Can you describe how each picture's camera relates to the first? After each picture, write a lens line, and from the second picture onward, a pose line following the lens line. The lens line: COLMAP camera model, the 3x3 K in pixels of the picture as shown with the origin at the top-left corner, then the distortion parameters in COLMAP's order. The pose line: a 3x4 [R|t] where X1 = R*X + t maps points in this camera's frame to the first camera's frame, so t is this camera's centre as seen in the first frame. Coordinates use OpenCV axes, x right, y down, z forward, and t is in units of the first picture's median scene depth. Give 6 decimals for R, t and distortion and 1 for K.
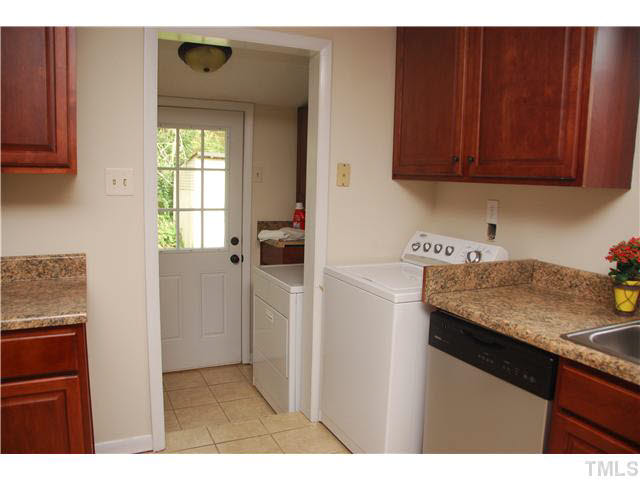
lens RADIAL K [[518.9, 0, 320.0], [0, 518.9, 240.0], [0, 0, 1]] dist [-0.007838, -0.002723]
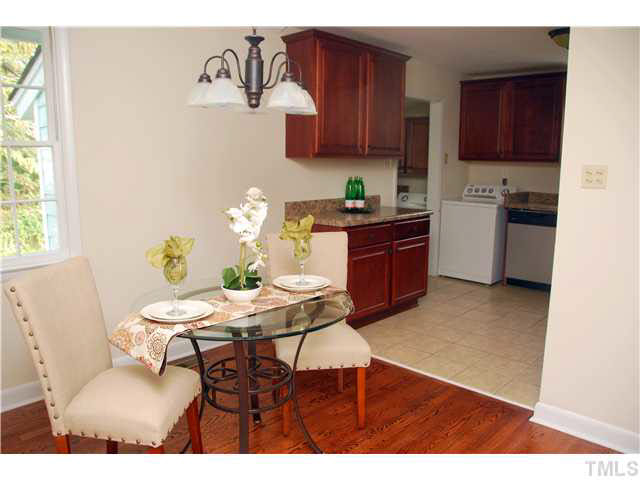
lens RADIAL K [[518.9, 0, 320.0], [0, 518.9, 240.0], [0, 0, 1]] dist [-0.007838, -0.002723]
pose [[0.925798, -0.069894, 0.371500, -1.359177], [0.053438, 0.997087, 0.054422, 0.074871], [-0.374221, -0.030531, 0.926837, -0.906396]]
